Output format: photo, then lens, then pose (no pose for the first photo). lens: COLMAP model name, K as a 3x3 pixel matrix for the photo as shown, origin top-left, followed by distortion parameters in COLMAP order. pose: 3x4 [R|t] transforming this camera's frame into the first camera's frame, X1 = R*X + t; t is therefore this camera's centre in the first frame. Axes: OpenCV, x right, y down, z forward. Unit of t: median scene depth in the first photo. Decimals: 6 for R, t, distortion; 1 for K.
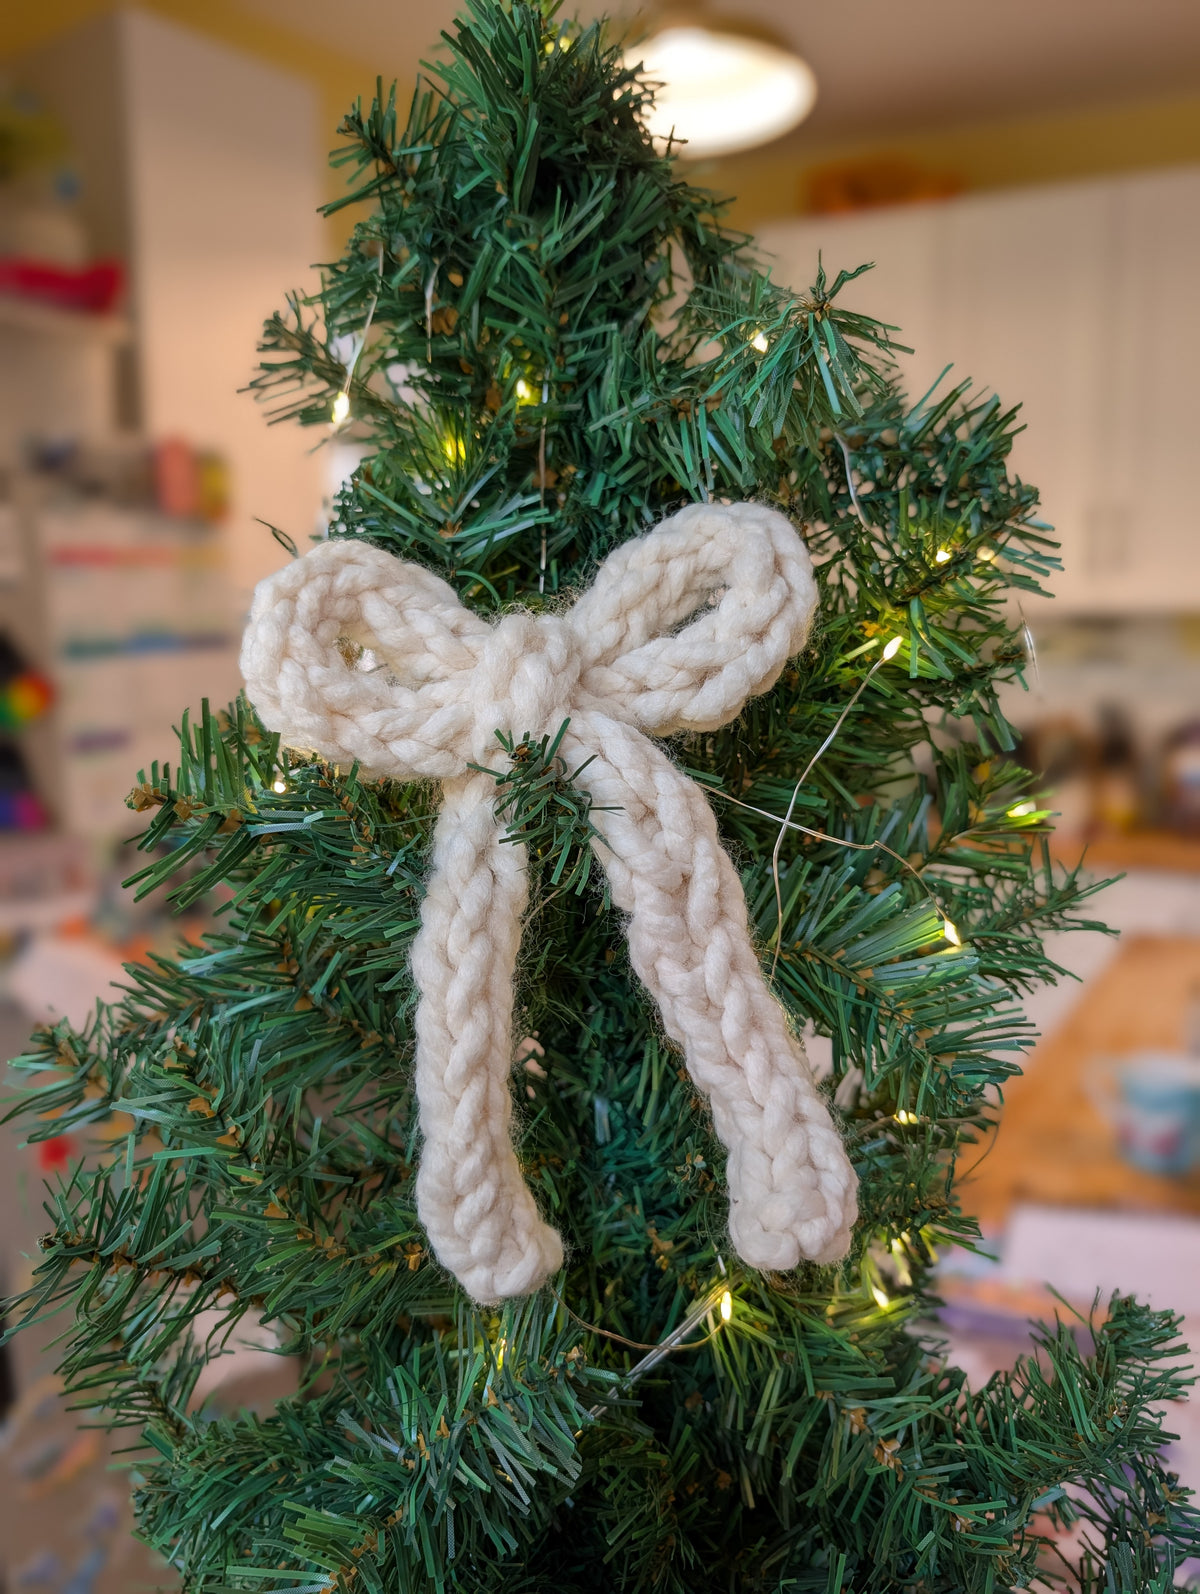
lens RADIAL K [[1186.1, 0, 581.2], [0, 1186.1, 792.8], [0, 0, 1]] dist [-0.060752, 0.031732]
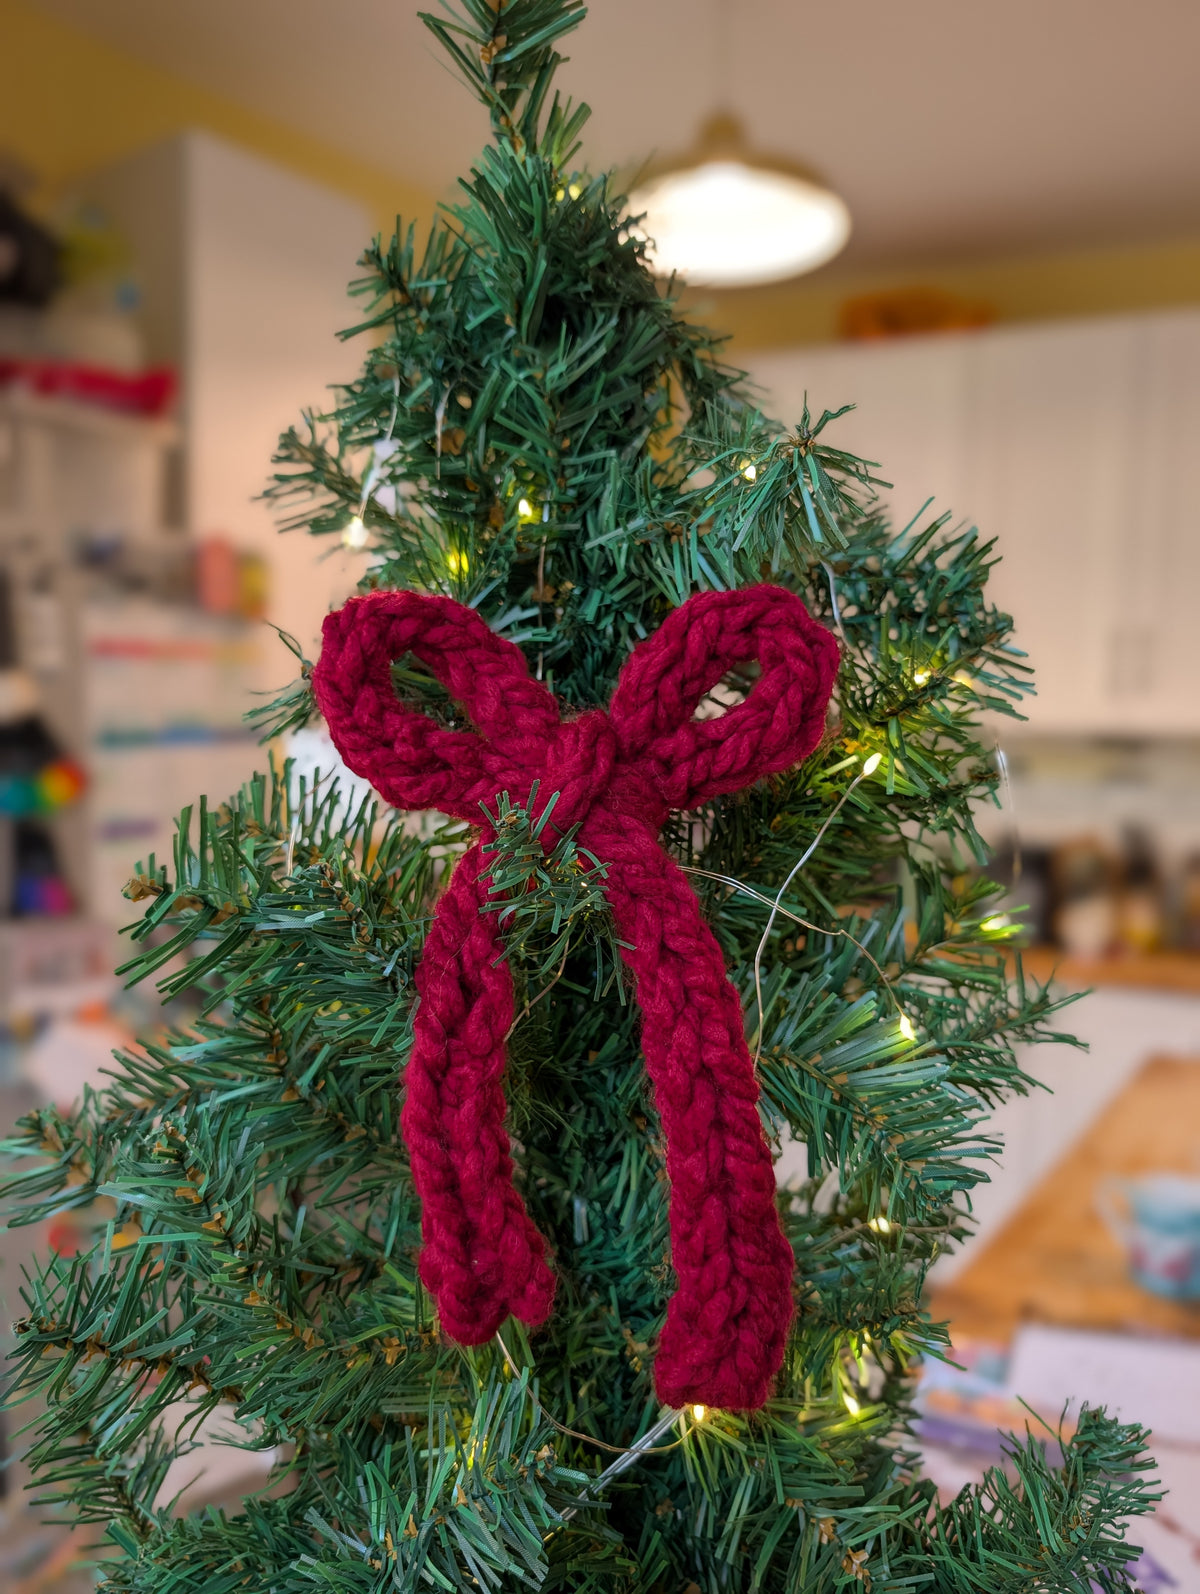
lens RADIAL K [[1186.1, 0, 599.7], [0, 1186.1, 823.8], [0, 0, 1]] dist [-0.060752, 0.031732]
pose [[0.999405, 0.029481, 0.017890, 0.006526], [-0.028280, 0.997546, -0.064042, 0.003180], [-0.019734, 0.063498, 0.997787, -0.031930]]
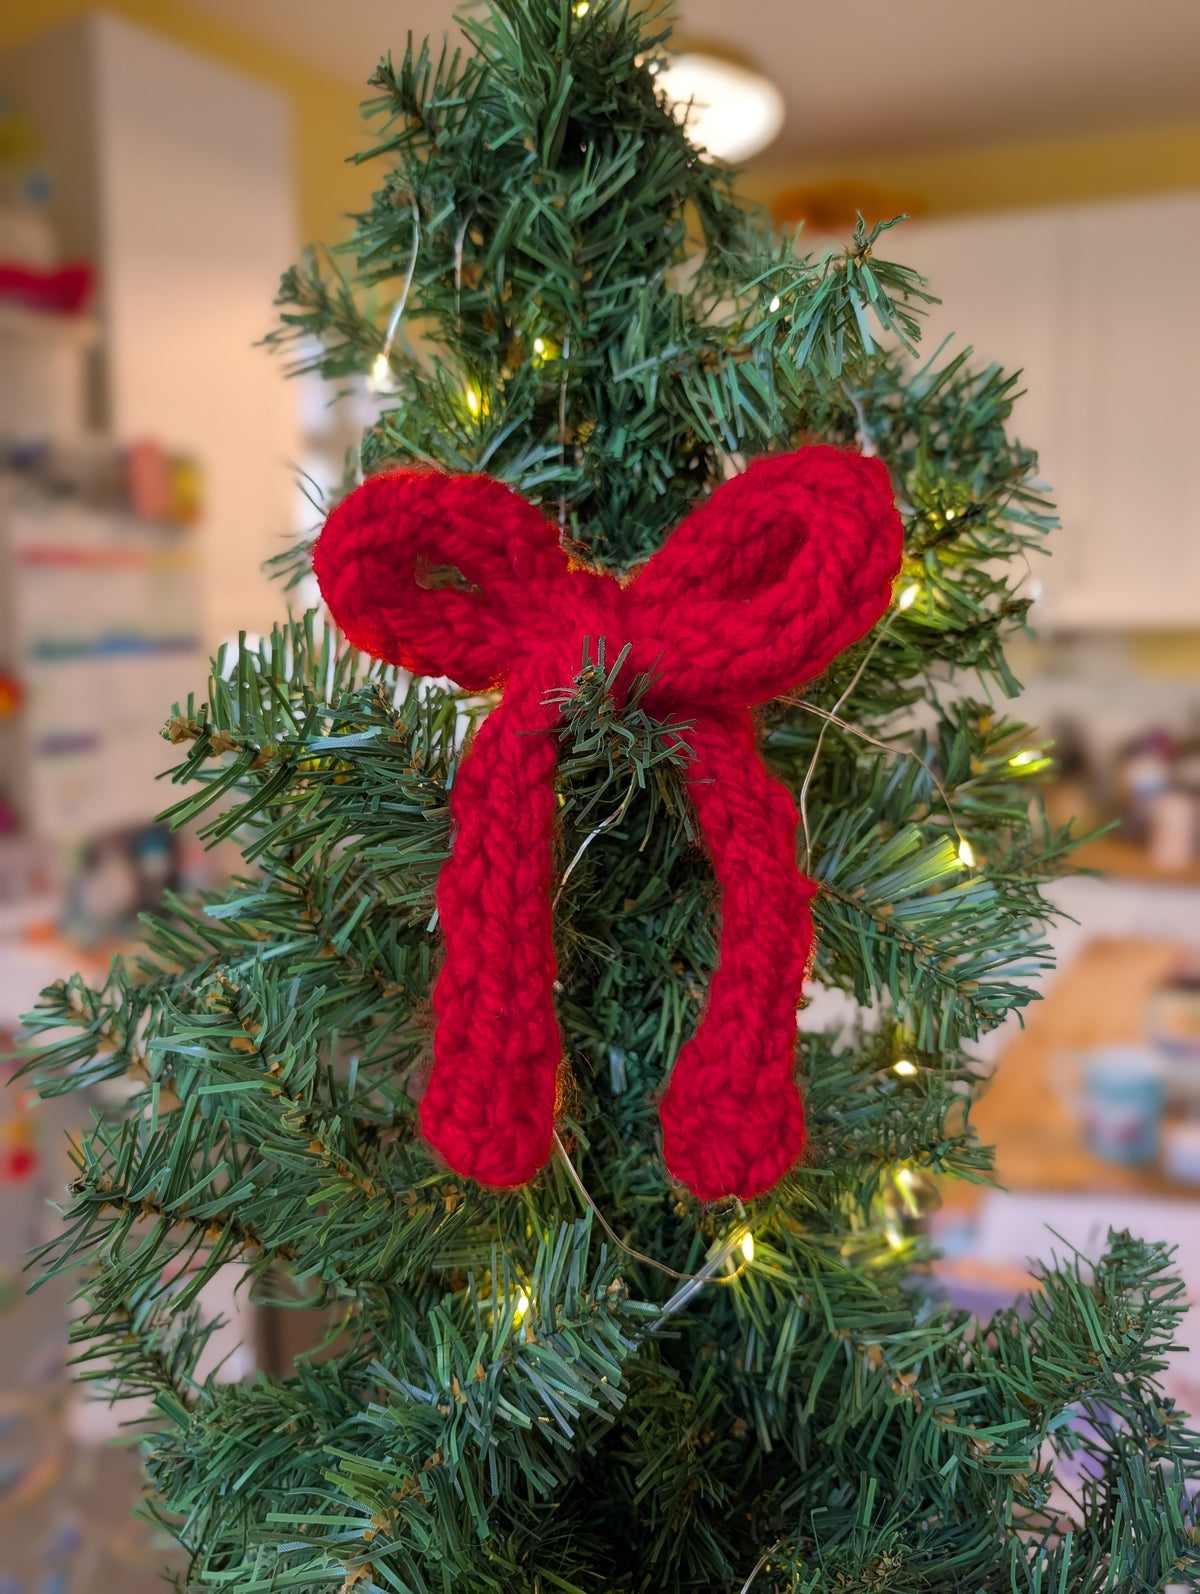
lens RADIAL K [[1186.1, 0, 598.9], [0, 1186.1, 794.1], [0, 0, 1]] dist [-0.060752, 0.031732]
pose [[0.997012, -0.003031, 0.077187, -0.083523], [0.004440, 0.999826, -0.018091, 0.065276], [-0.077119, 0.018380, 0.996852, -0.010758]]
